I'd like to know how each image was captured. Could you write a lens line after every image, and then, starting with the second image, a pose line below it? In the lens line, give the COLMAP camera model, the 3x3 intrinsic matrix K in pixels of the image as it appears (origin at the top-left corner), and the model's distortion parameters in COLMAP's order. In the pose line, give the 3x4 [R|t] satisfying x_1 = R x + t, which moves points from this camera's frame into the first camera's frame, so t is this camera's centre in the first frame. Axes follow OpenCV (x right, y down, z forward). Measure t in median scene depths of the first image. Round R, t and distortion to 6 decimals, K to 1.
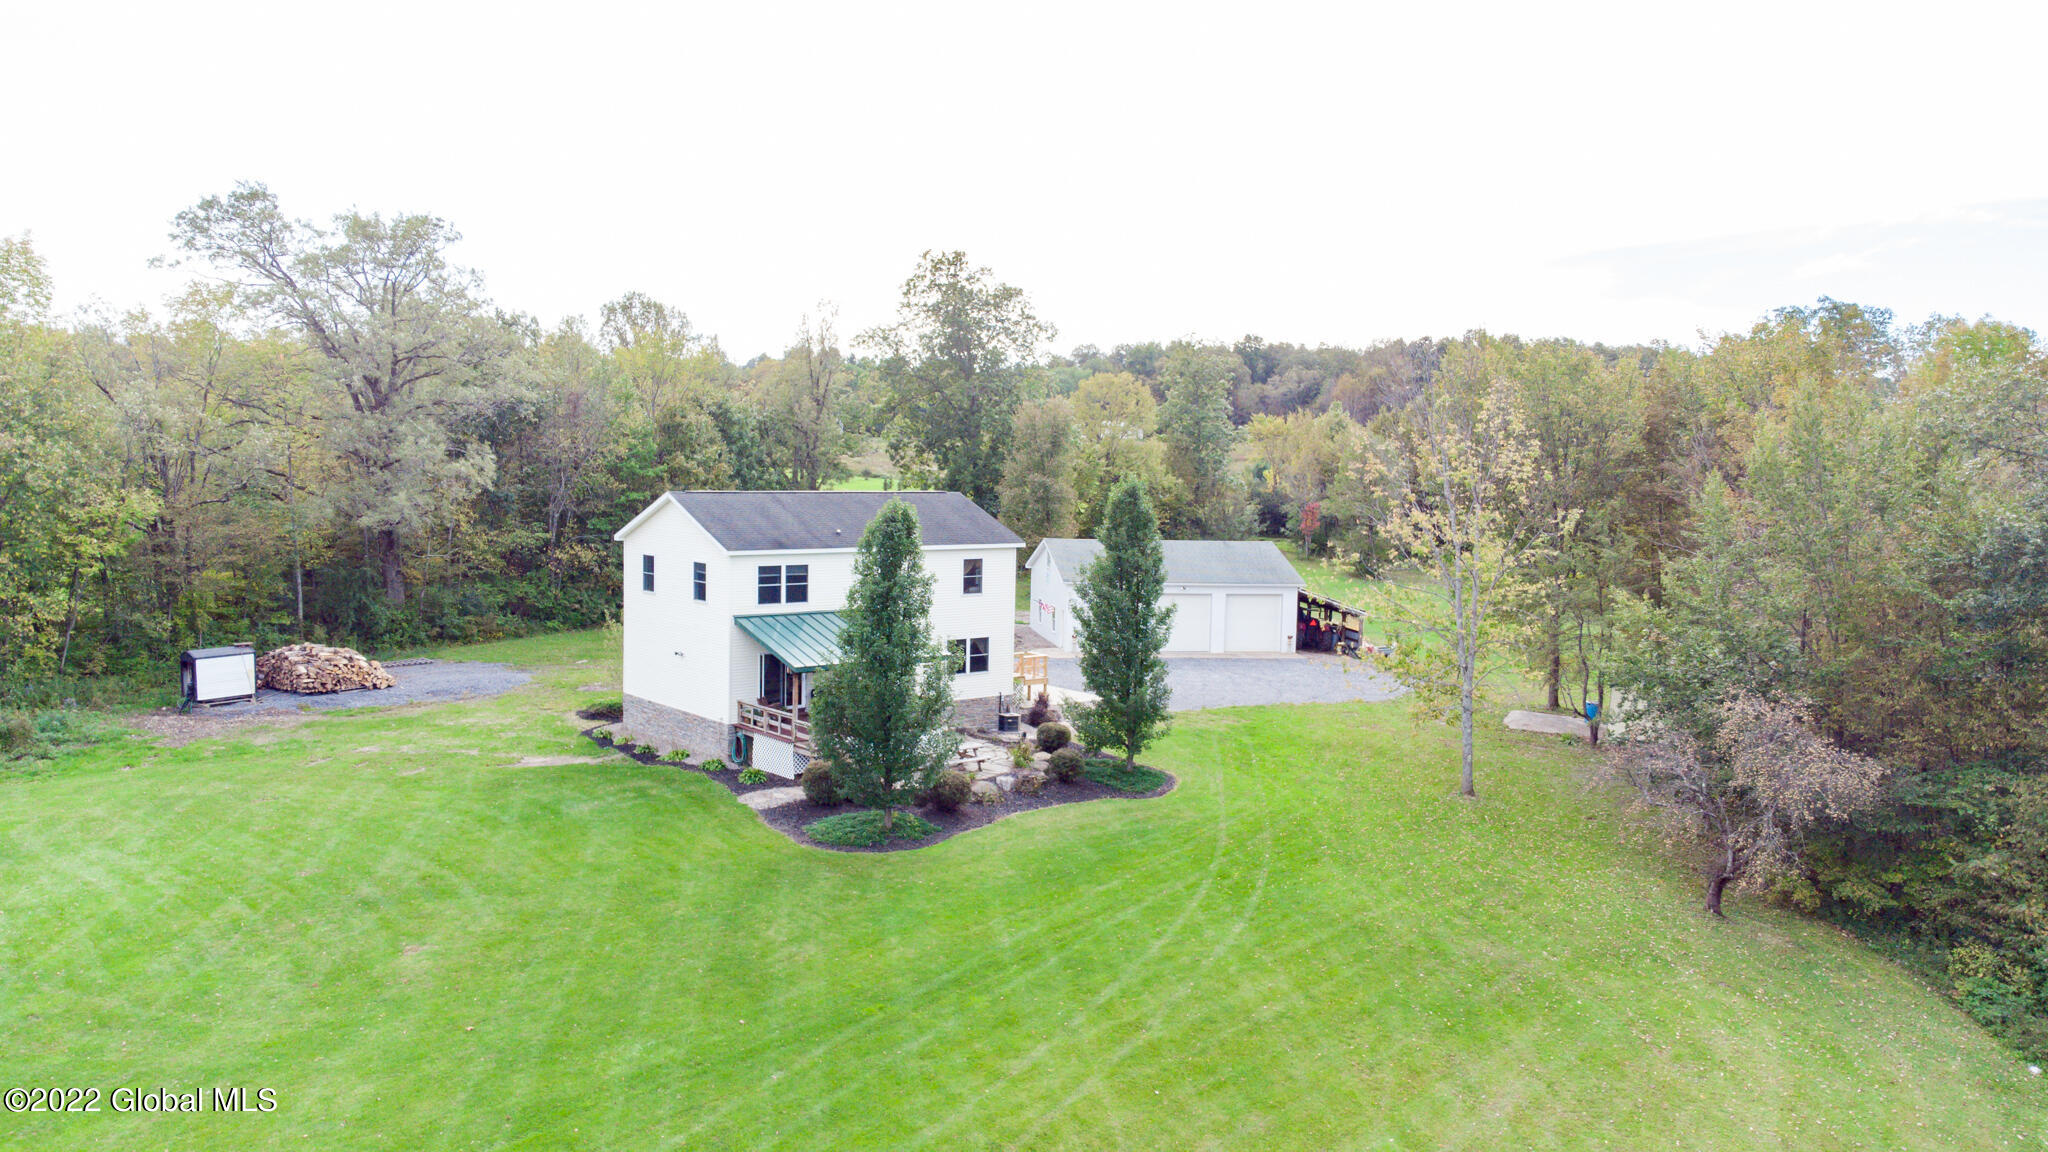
lens RADIAL K [[1517.1, 0, 1014.2], [0, 1517.1, 567.9], [0, 0, 1]] dist [0.008343, 0.078145]
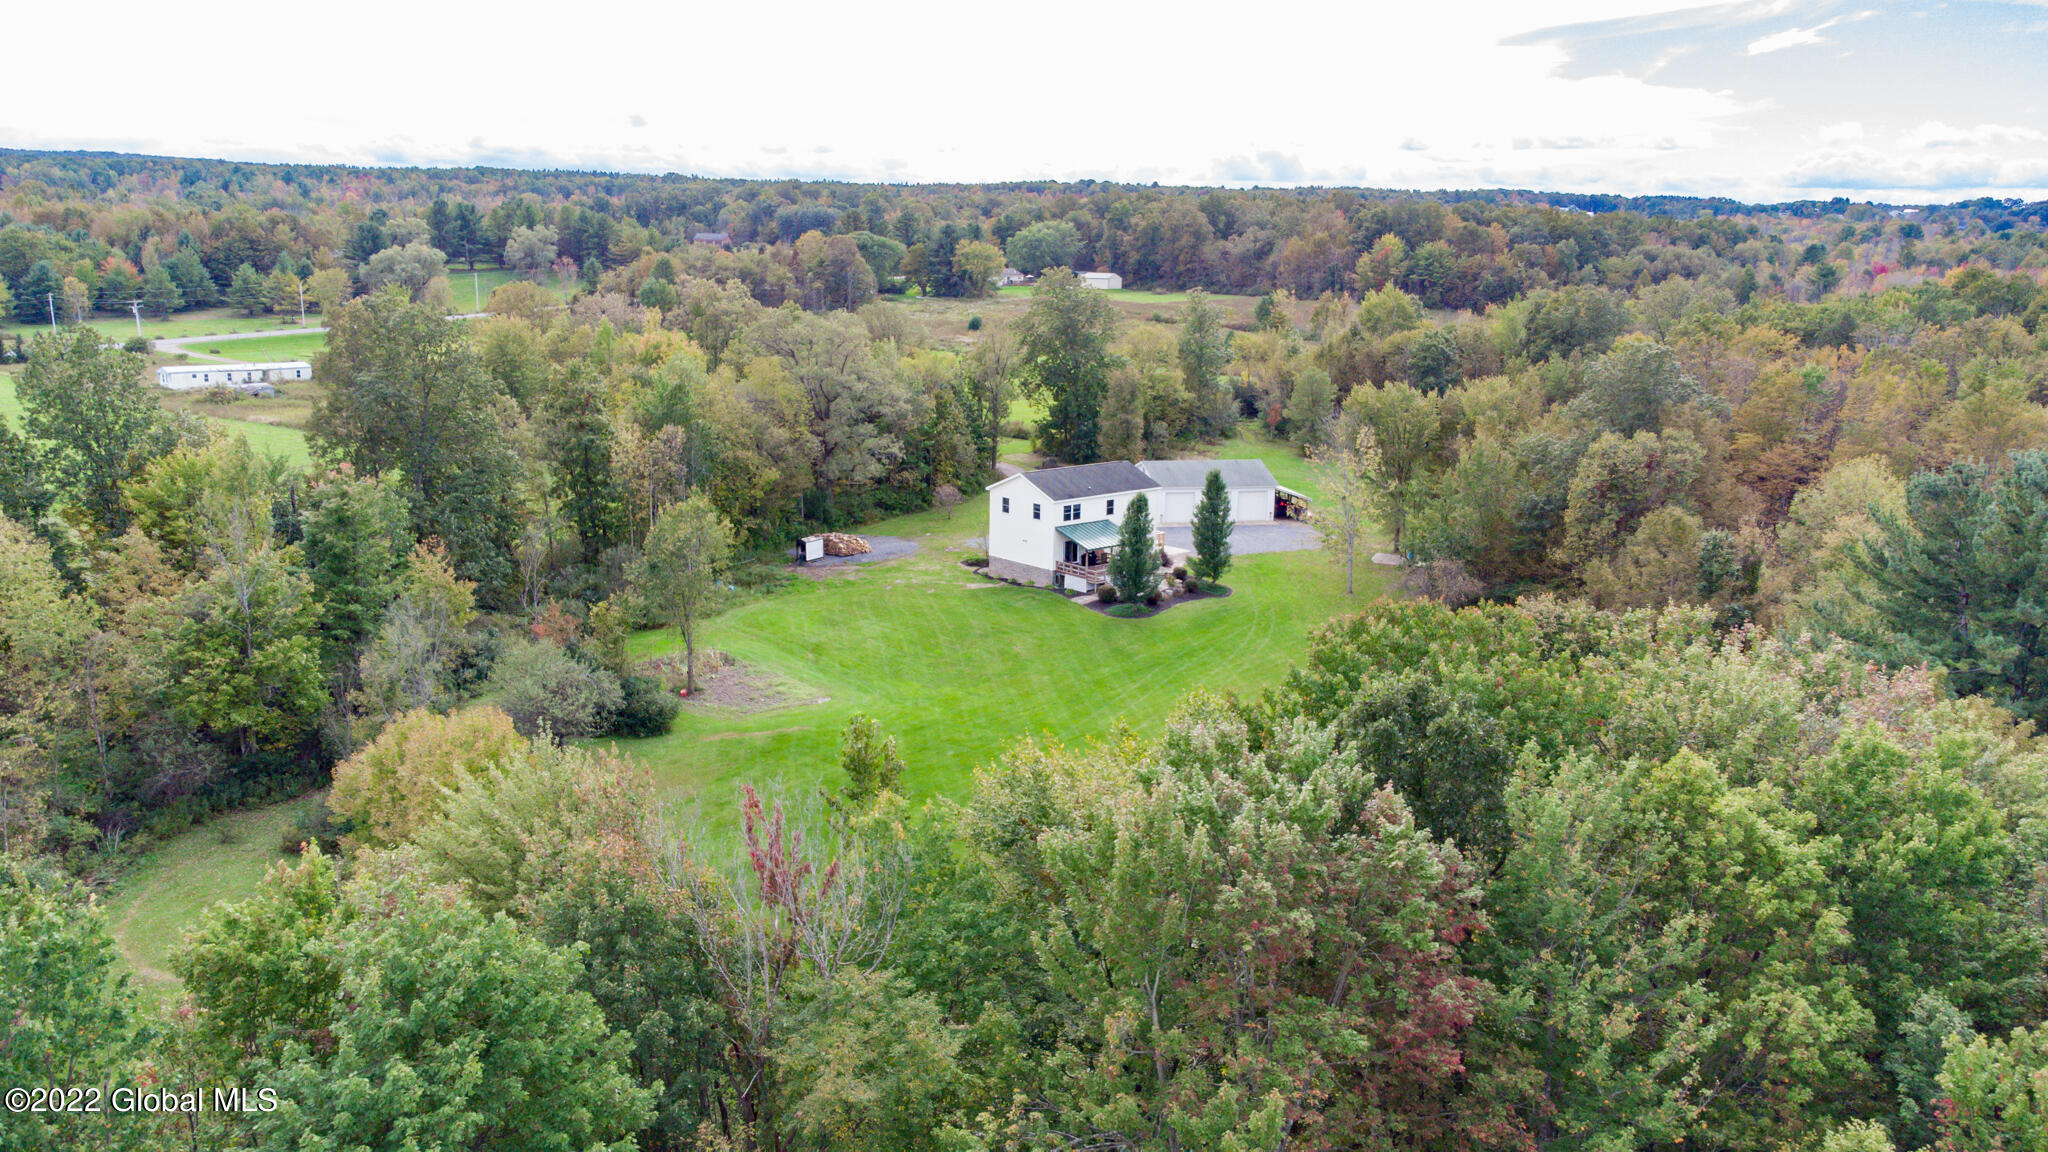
lens RADIAL K [[1517.1, 0, 1014.2], [0, 1517.1, 567.9], [0, 0, 1]] dist [0.008343, 0.078145]
pose [[0.999231, -0.013118, 0.036955, -0.333304], [0.007988, 0.990718, 0.135700, -0.230074], [-0.038392, -0.135301, 0.990060, -1.402808]]
